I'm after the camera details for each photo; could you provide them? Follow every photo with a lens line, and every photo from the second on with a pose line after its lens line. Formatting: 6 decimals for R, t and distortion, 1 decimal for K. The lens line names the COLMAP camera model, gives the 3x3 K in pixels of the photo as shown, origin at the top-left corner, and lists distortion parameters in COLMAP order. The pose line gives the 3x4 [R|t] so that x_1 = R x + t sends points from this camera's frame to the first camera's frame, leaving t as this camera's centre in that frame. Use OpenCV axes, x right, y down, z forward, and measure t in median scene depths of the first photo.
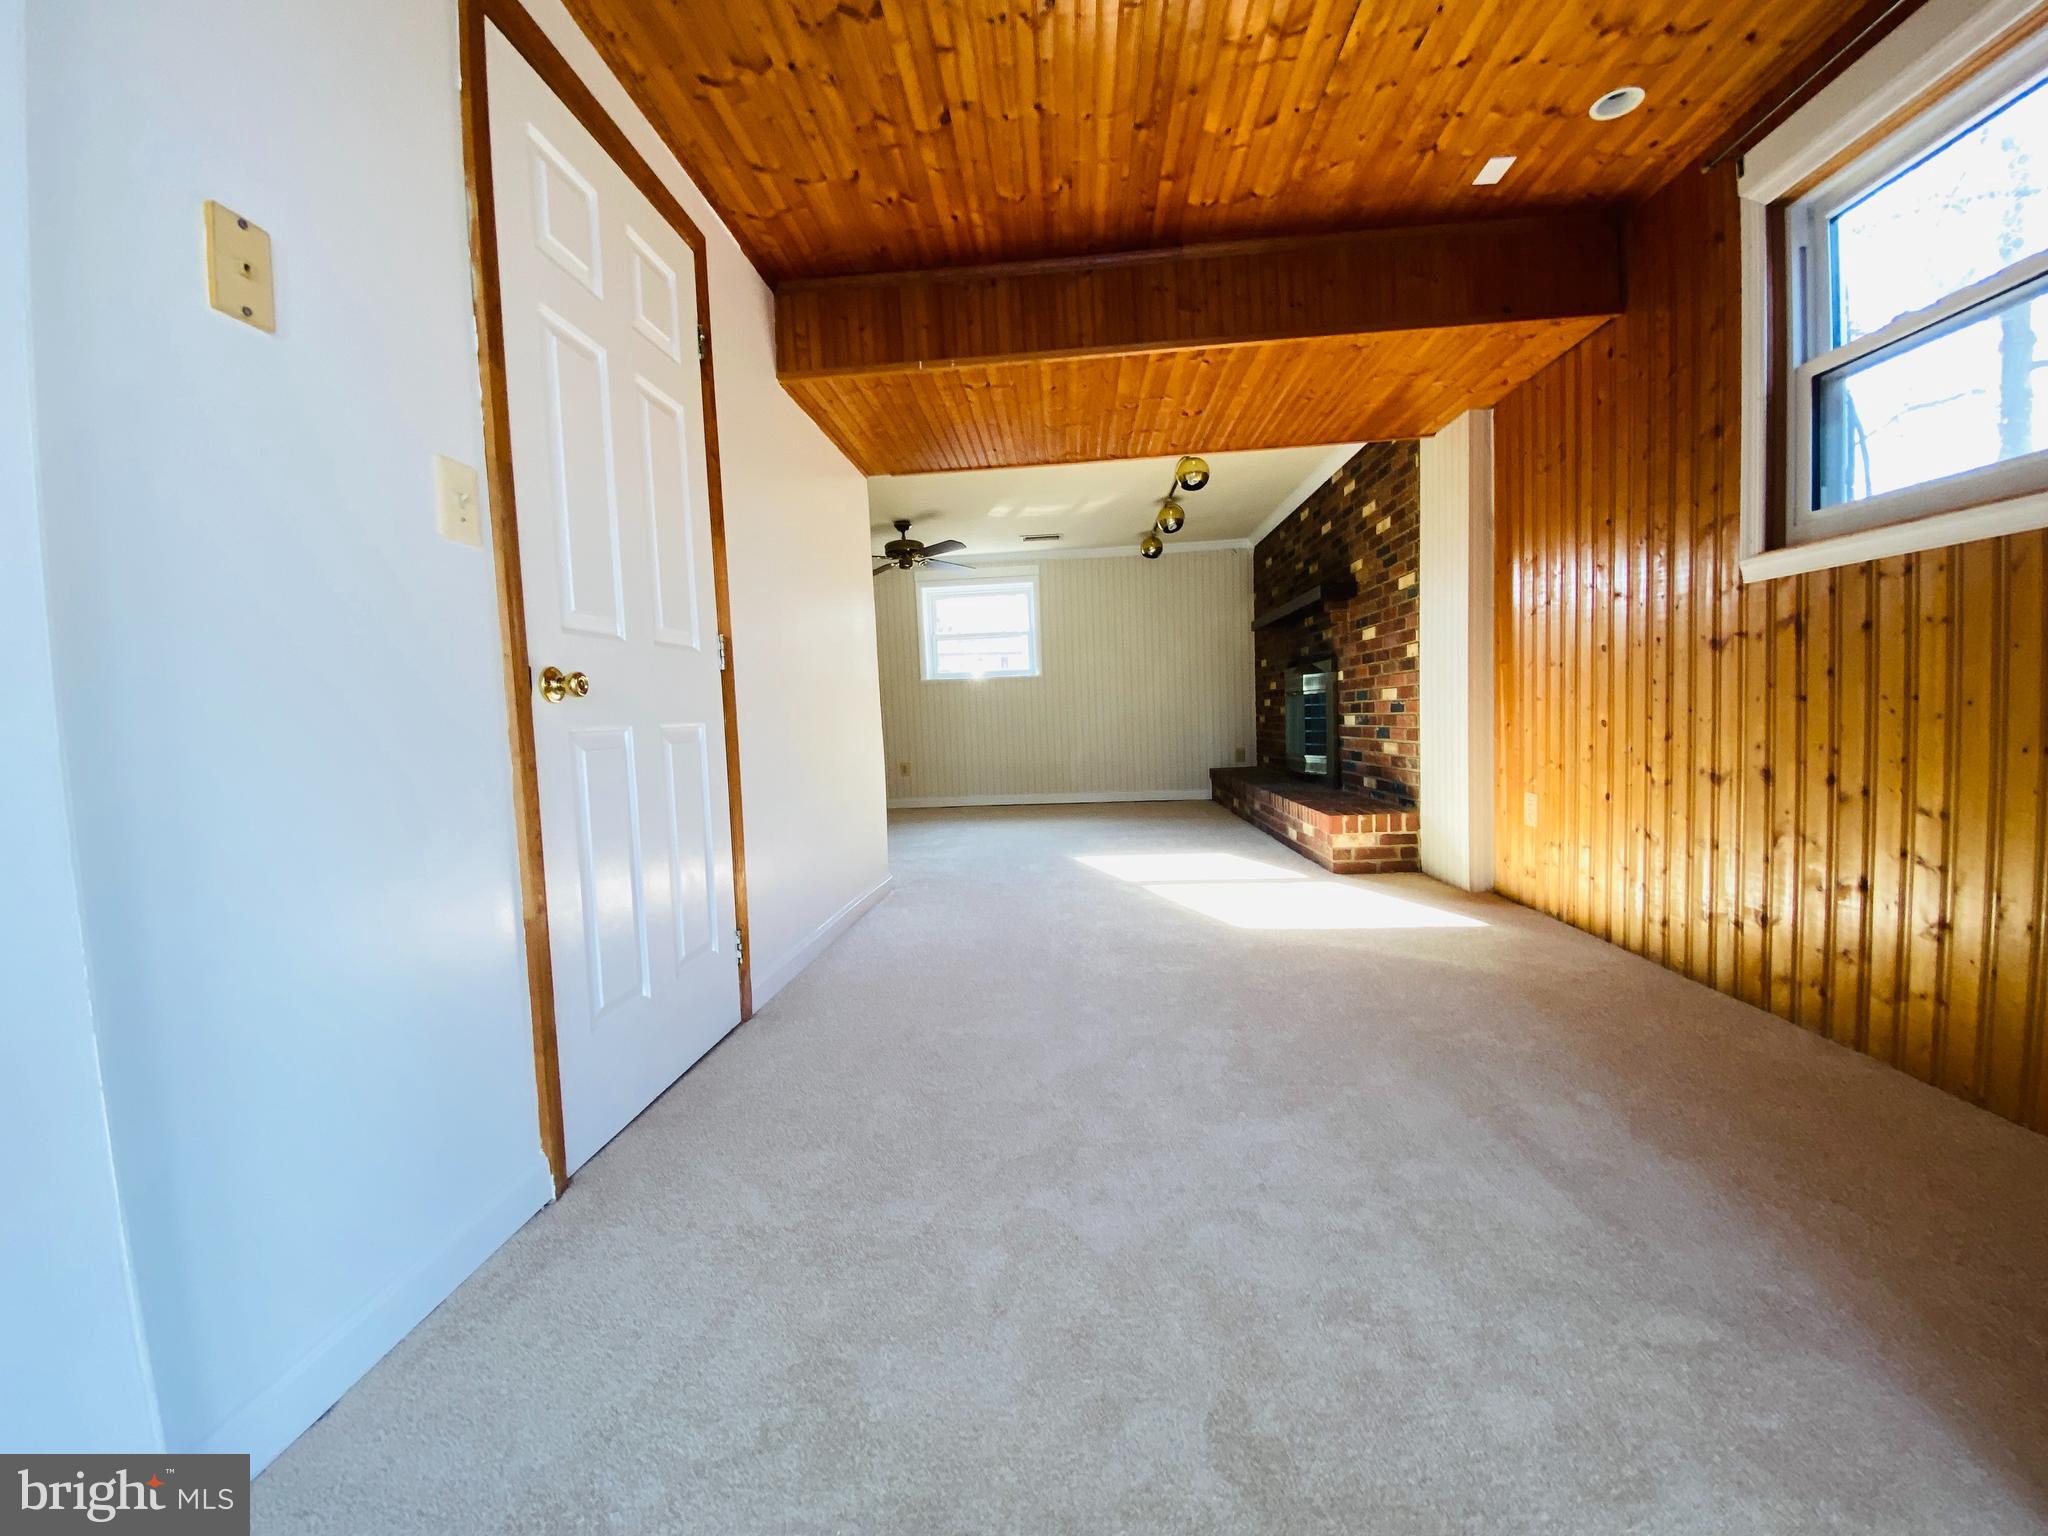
lens RADIAL K [[833.0, 0, 1016.2], [0, 833.0, 768.3], [0, 0, 1]] dist [0.017855, -0.019552]
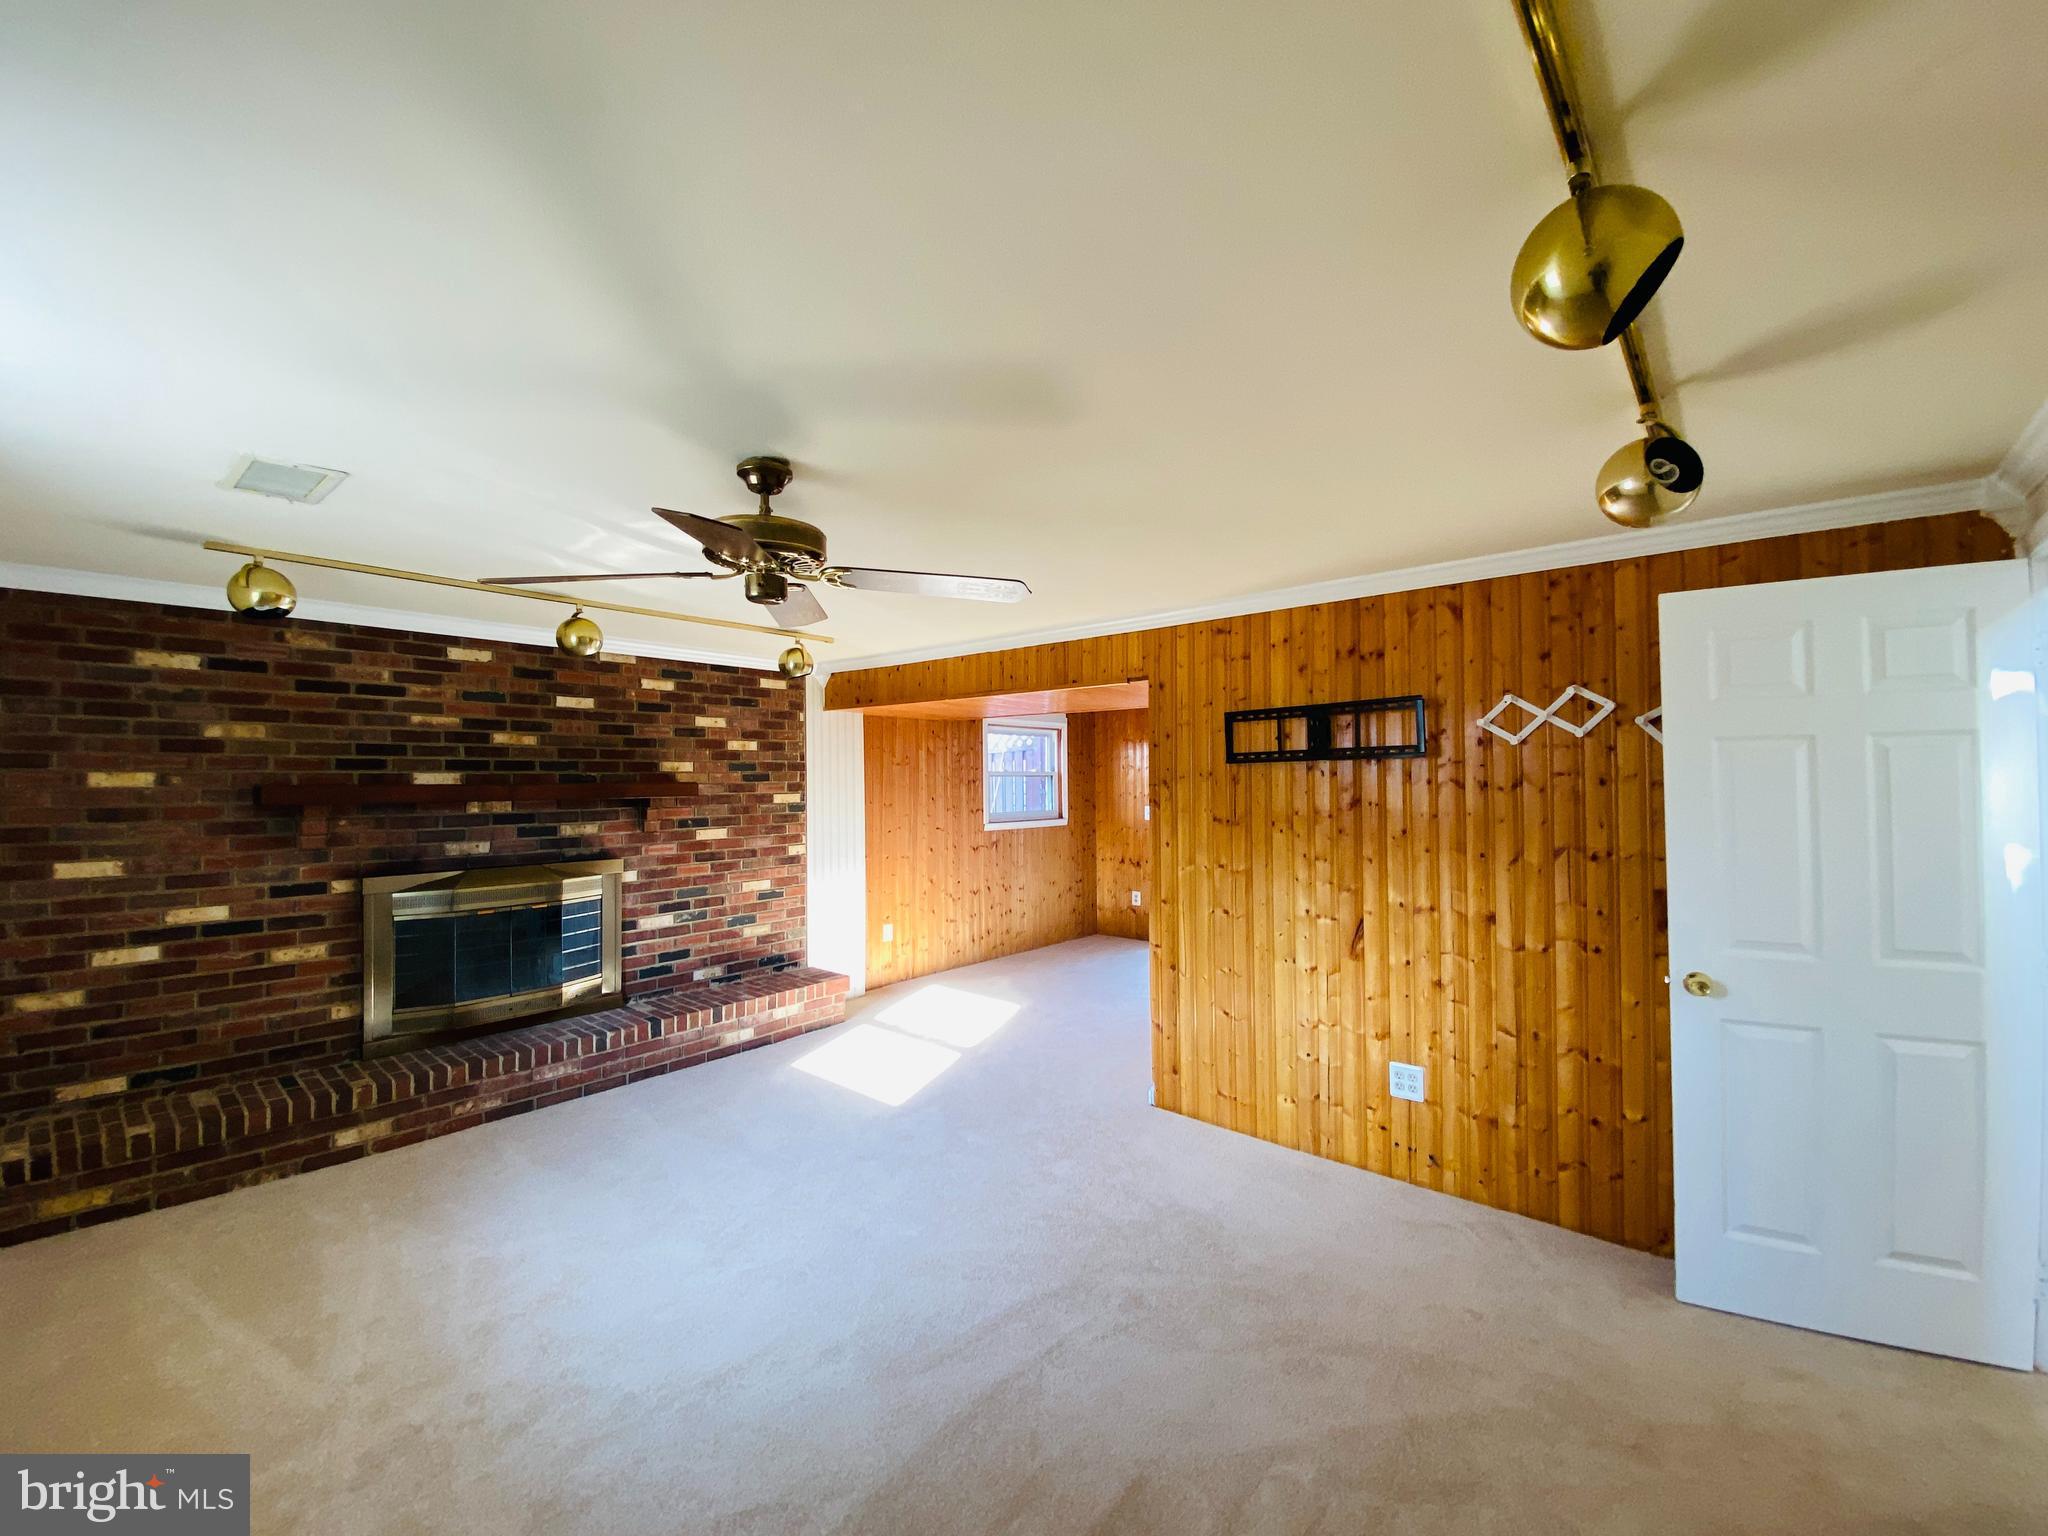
lens RADIAL K [[833.0, 0, 1016.2], [0, 833.0, 768.3], [0, 0, 1]] dist [0.017855, -0.019552]
pose [[-0.802180, 0.056190, 0.594432, -0.572532], [0.078852, 0.996812, 0.012184, -0.238602], [-0.591853, 0.056646, -0.804053, 1.705429]]
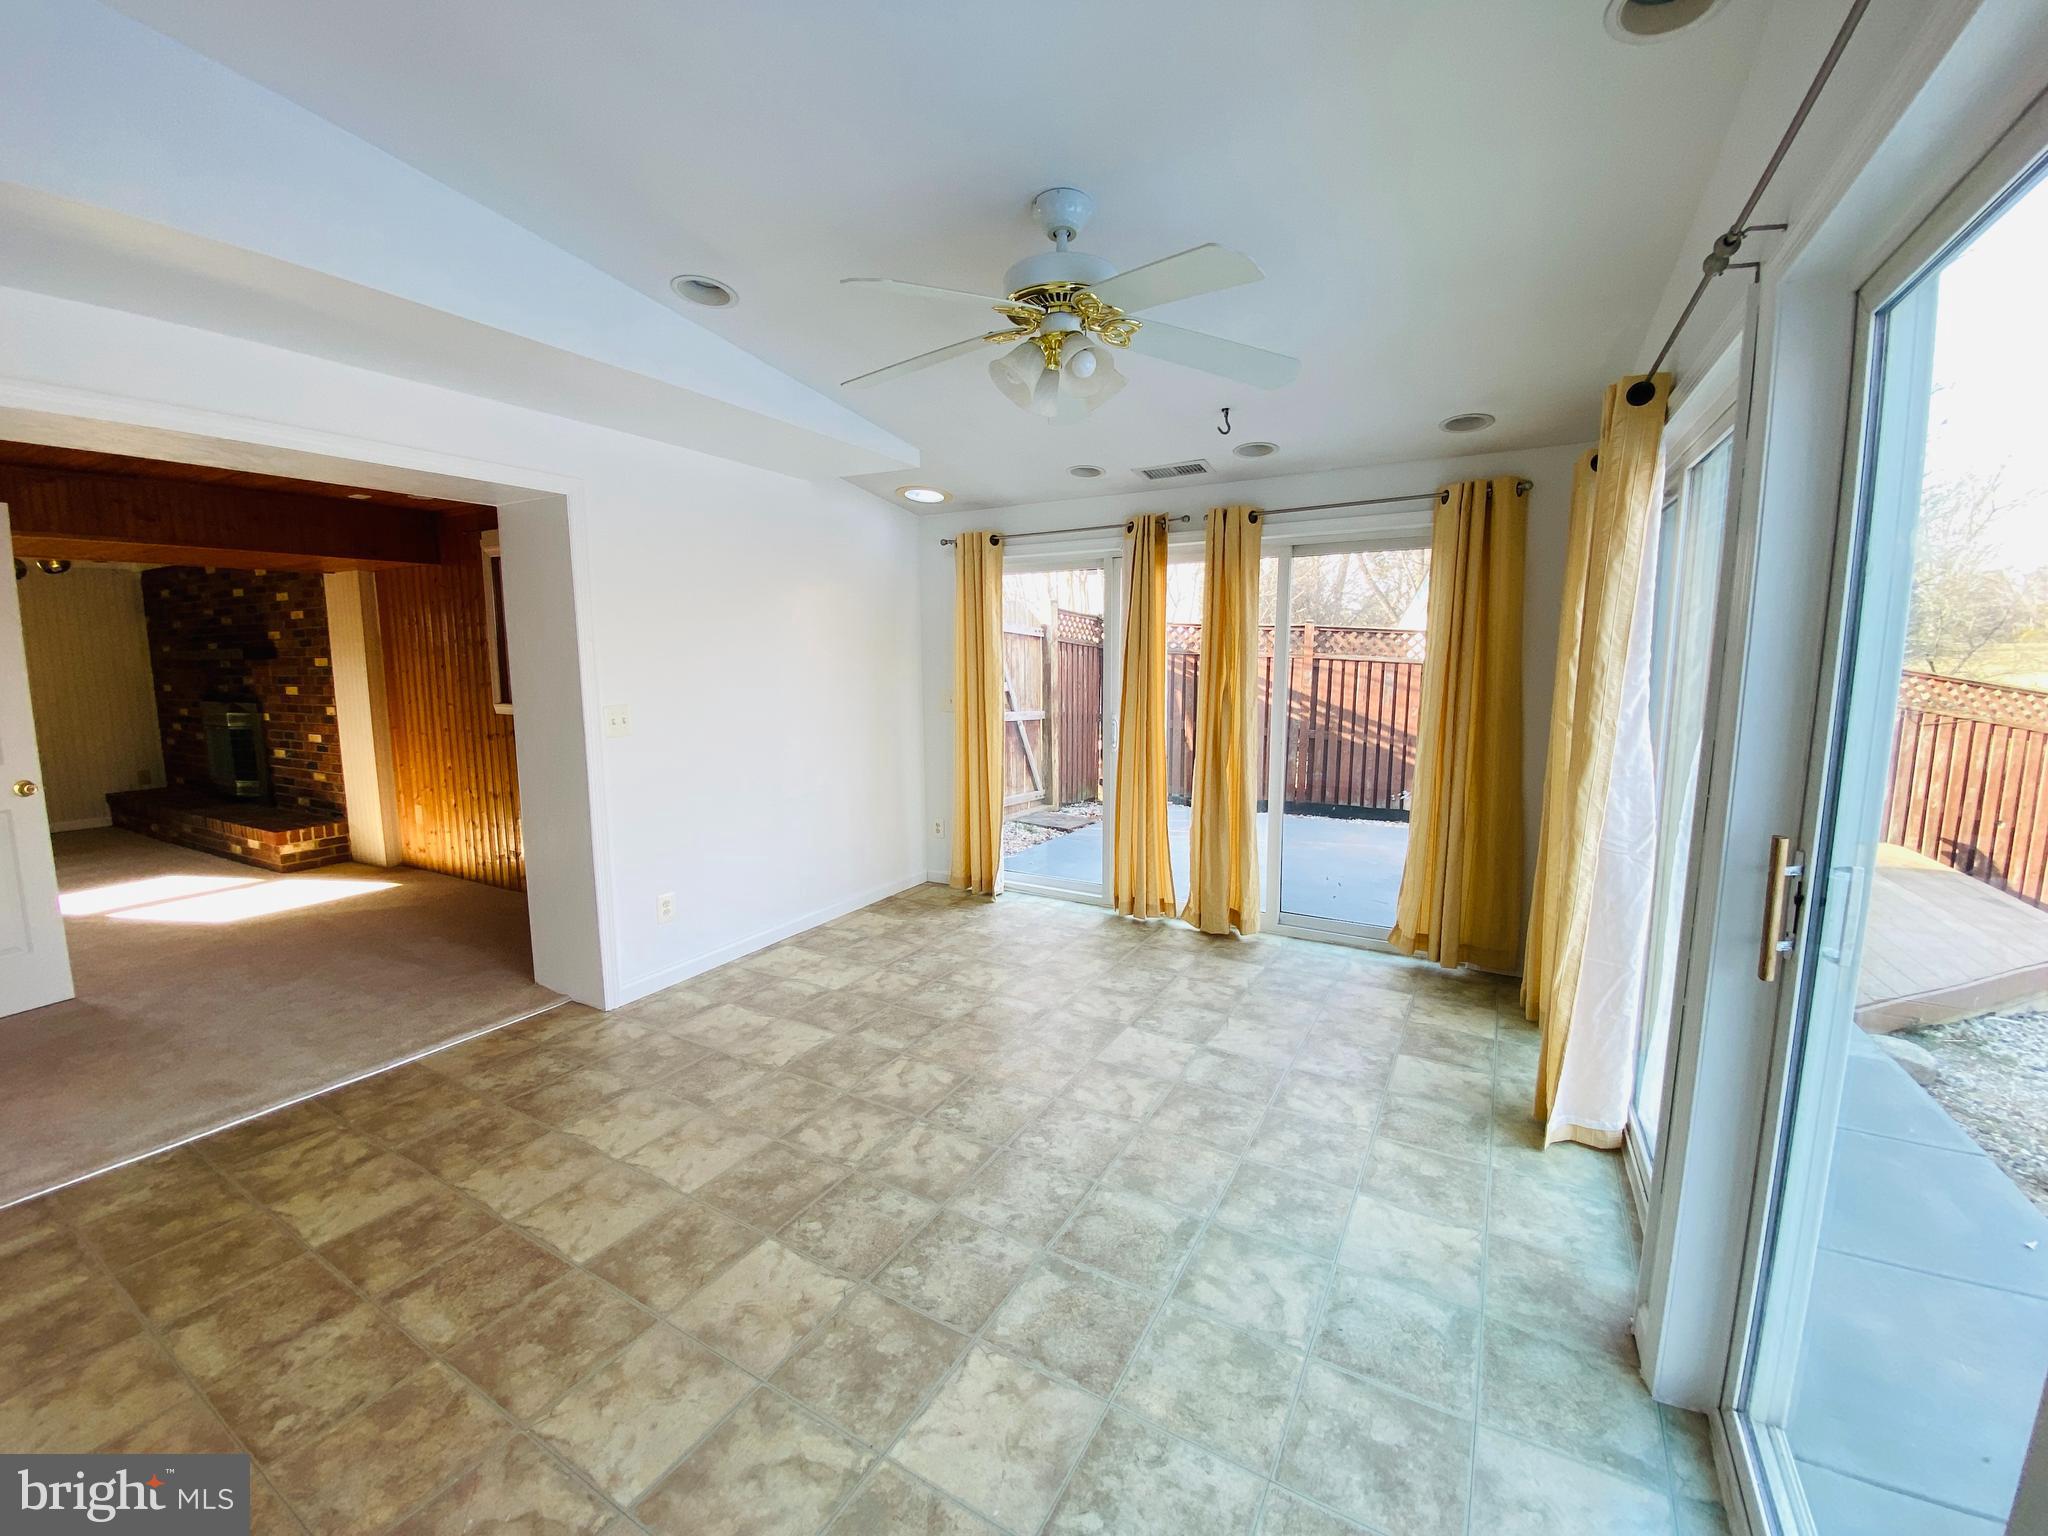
lens RADIAL K [[833.0, 0, 1020.7], [0, 833.0, 761.8], [0, 0, 1]] dist [0.011941, -0.020090]
pose [[0.424504, -0.081571, 0.901744, -0.297832], [0.050895, 0.996509, 0.066184, -0.079797], [-0.903995, 0.017799, 0.427173, -0.635944]]
